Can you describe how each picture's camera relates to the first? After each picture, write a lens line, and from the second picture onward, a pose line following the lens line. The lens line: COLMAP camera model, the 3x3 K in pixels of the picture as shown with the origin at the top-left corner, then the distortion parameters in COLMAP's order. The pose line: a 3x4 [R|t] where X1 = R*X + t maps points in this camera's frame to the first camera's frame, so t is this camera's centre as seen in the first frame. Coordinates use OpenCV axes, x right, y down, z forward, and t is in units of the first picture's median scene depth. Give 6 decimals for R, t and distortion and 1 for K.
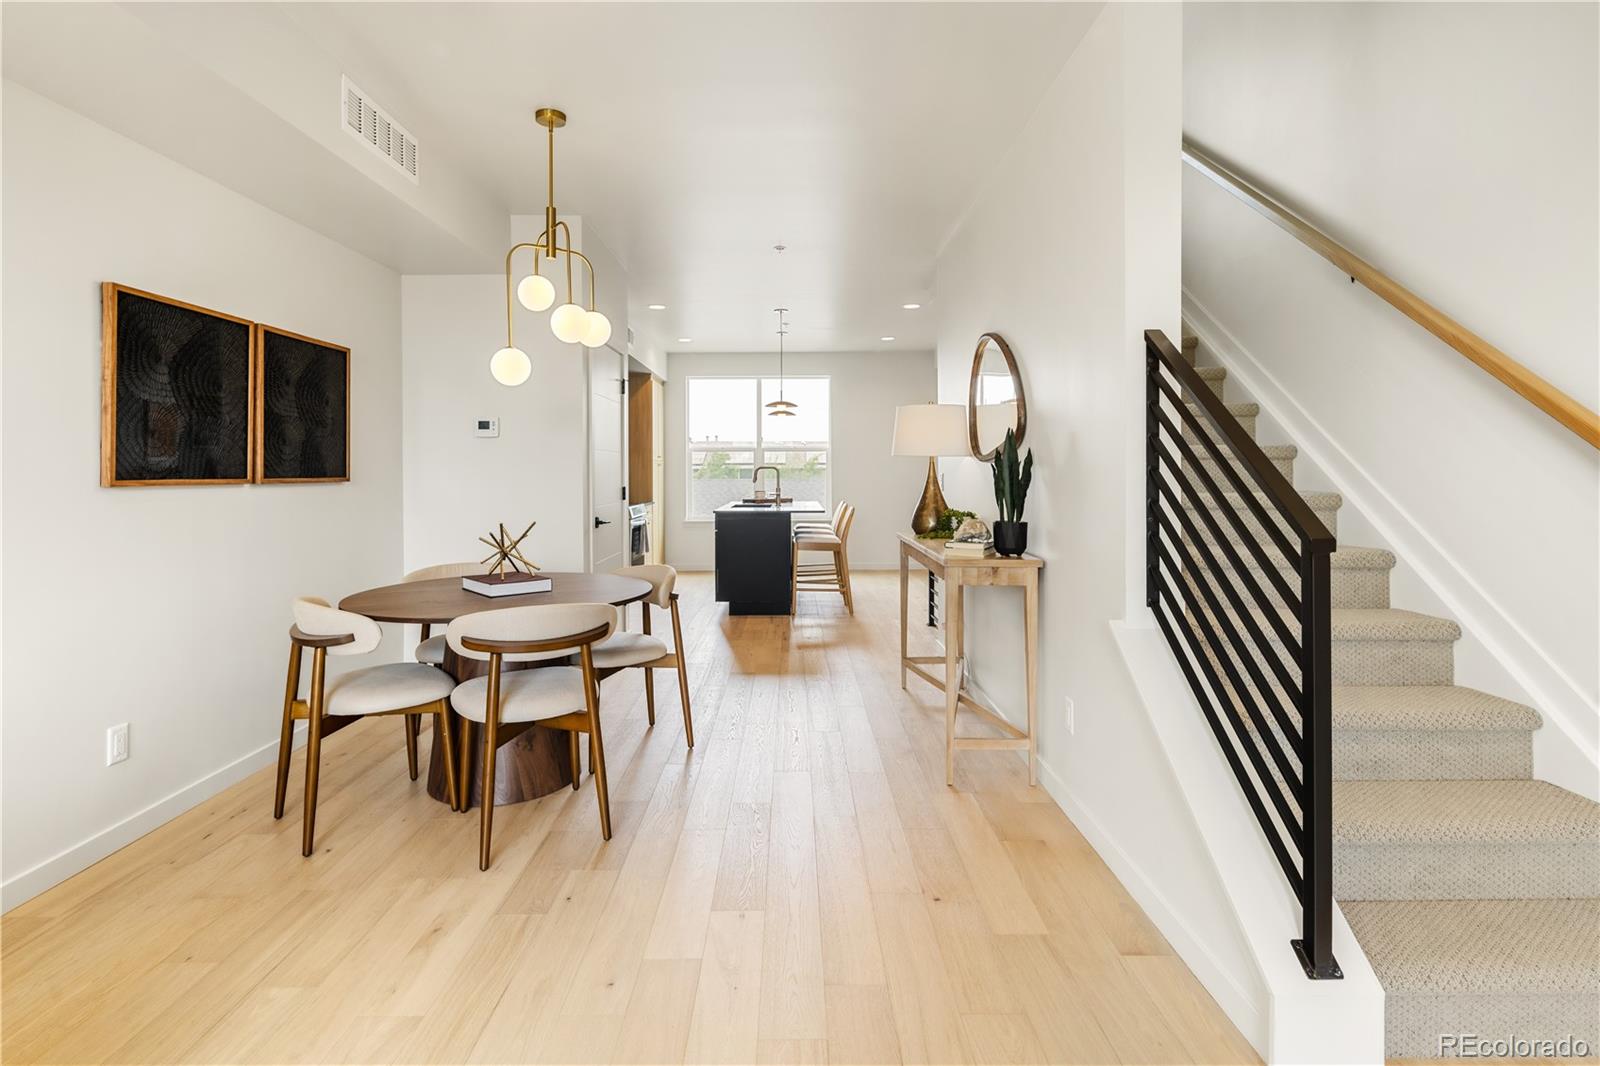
lens RADIAL K [[763.5, 0, 800.7], [0, 763.5, 474.4], [0, 0, 1]] dist [0.001541, 0.000087]
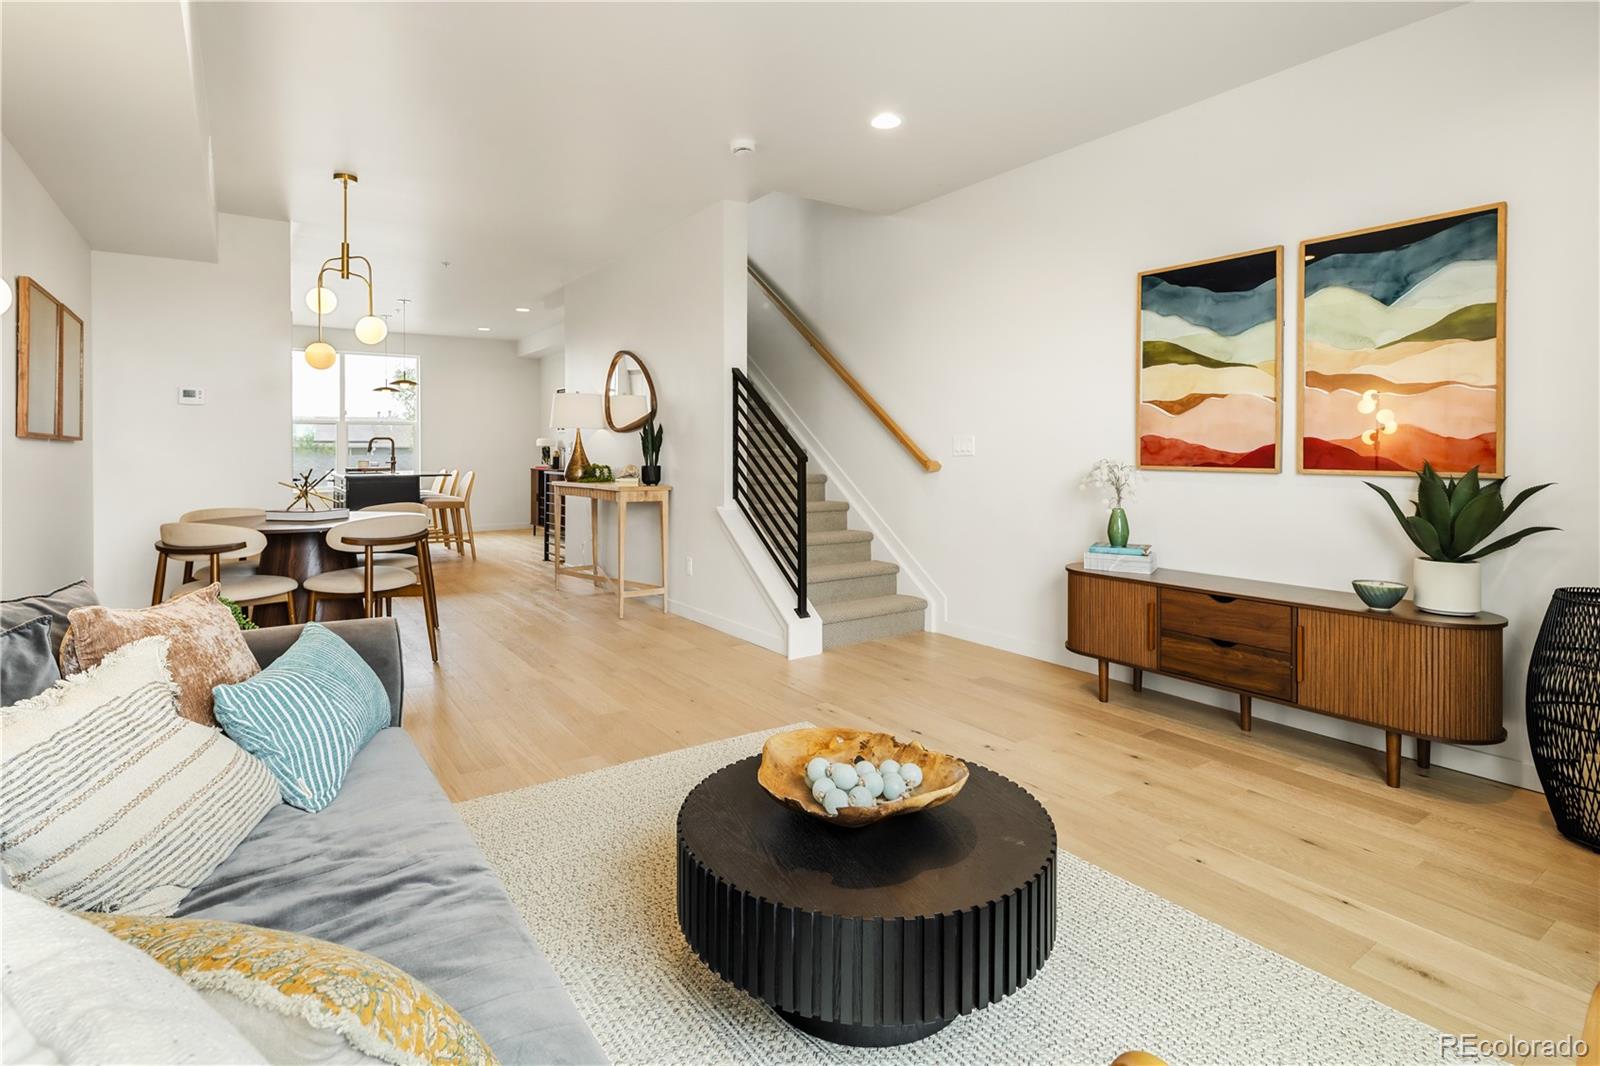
lens RADIAL K [[755.8, 0, 805.2], [0, 755.8, 457.4], [0, 0, 1]] dist [0.001806, 0.000111]
pose [[0.812595, -0.005343, 0.582804, -0.208566], [0.003700, 0.999985, 0.004008, 0.018356], [-0.582817, -0.001100, 0.812603, -0.281909]]
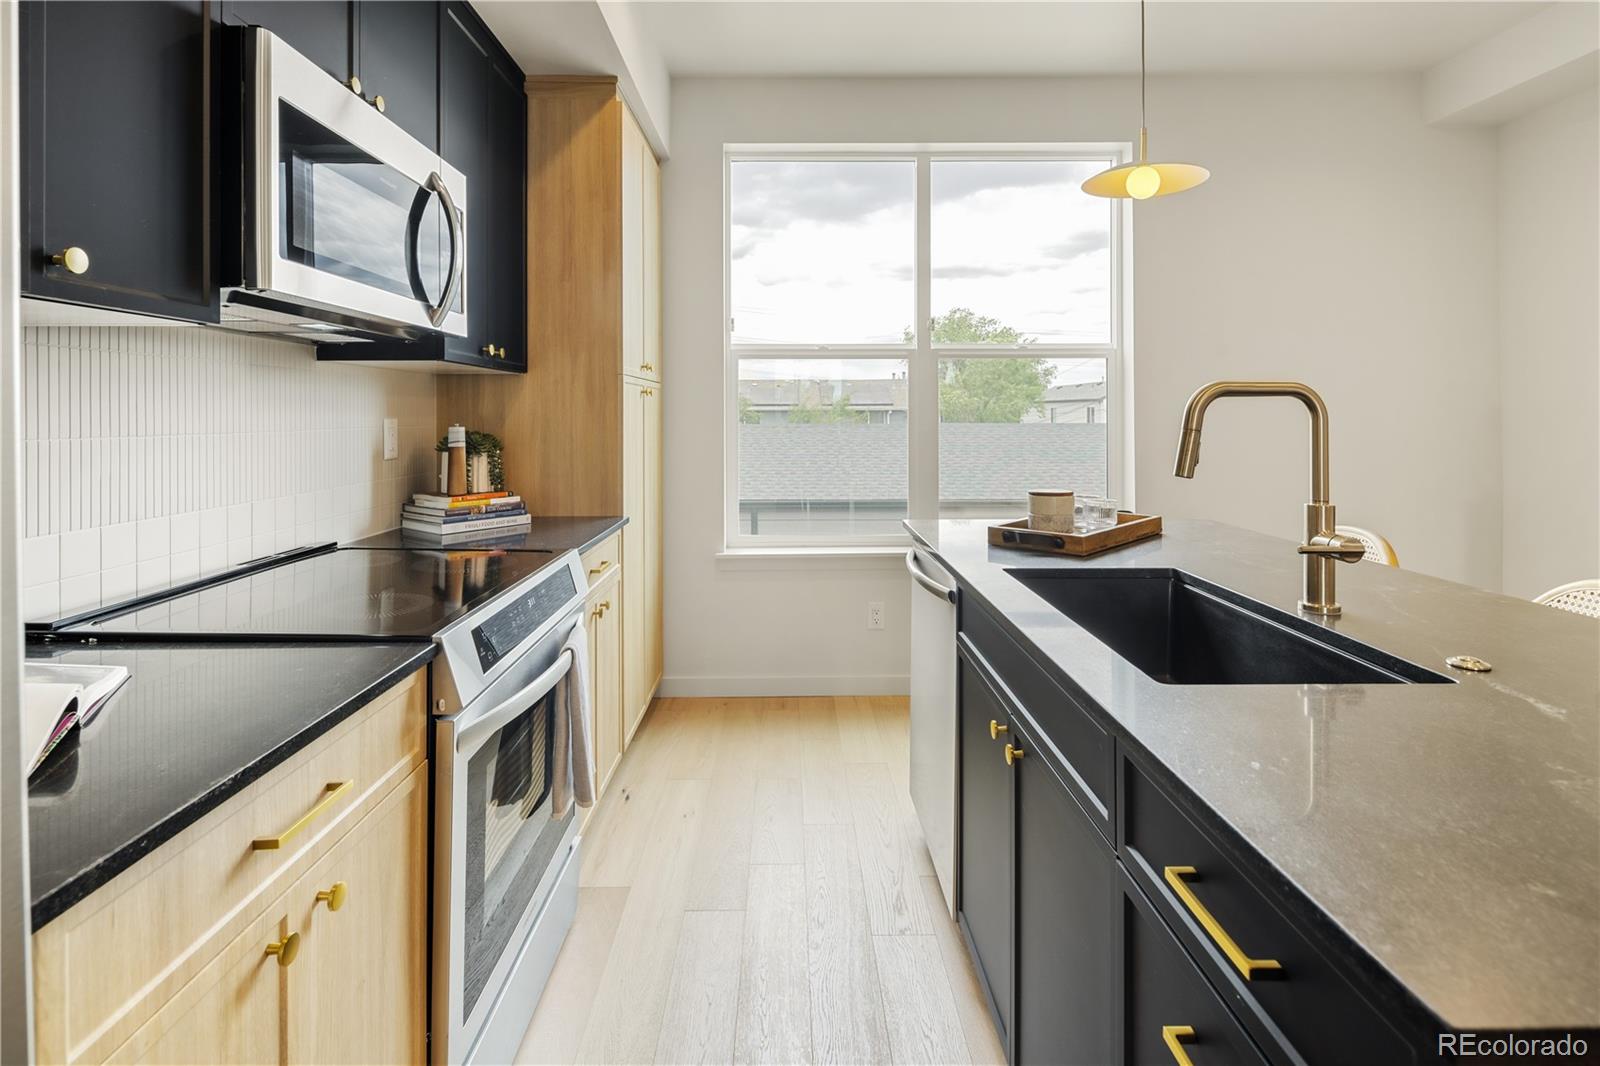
lens RADIAL K [[774.6, 0, 795.3], [0, 774.6, 410.0], [0, 0, 1]] dist [-0.002356, -0.000843]
pose [[0.999999, -0.000556, -0.001267, -0.172030], [0.000544, 0.999959, -0.009086, -0.003714], [0.001272, 0.009085, 0.999958, 0.948208]]
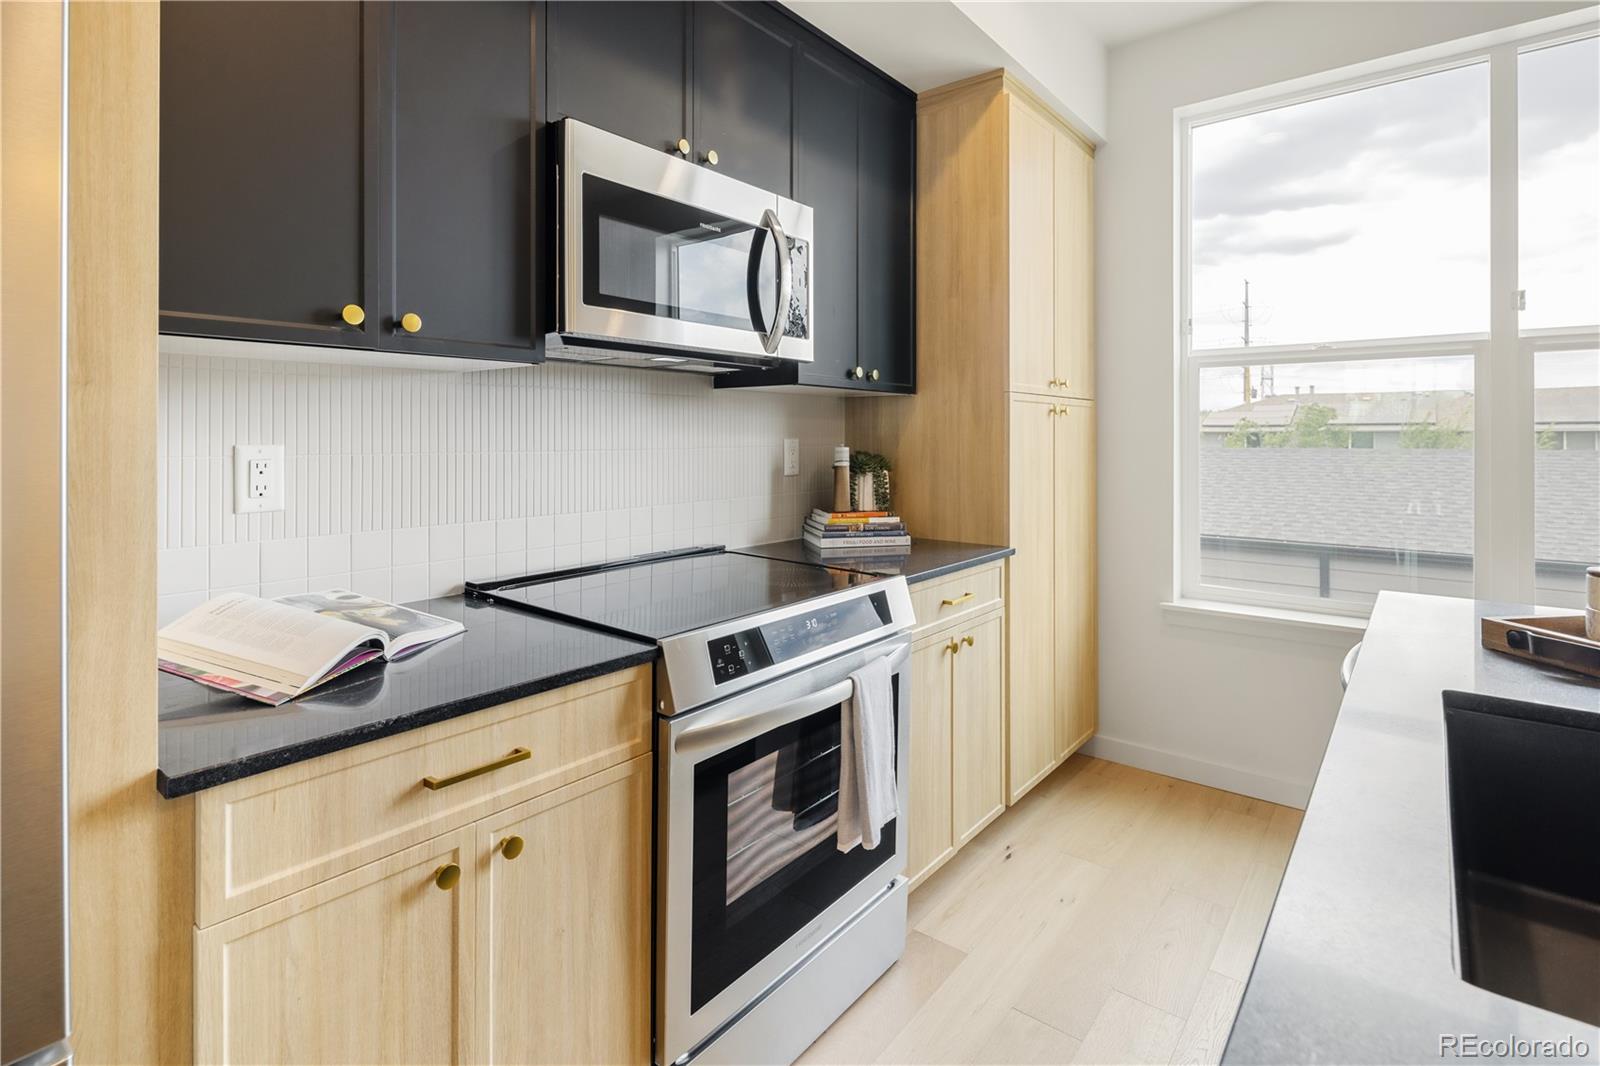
lens RADIAL K [[784.5, 0, 799.9], [0, 784.5, 430.9], [0, 0, 1]] dist [0.002168, 0.000086]
pose [[0.771774, -0.001142, -0.635896, -0.102505], [-0.004765, 0.999960, -0.007579, -0.004047], [0.635880, 0.008879, 0.771737, 0.998675]]
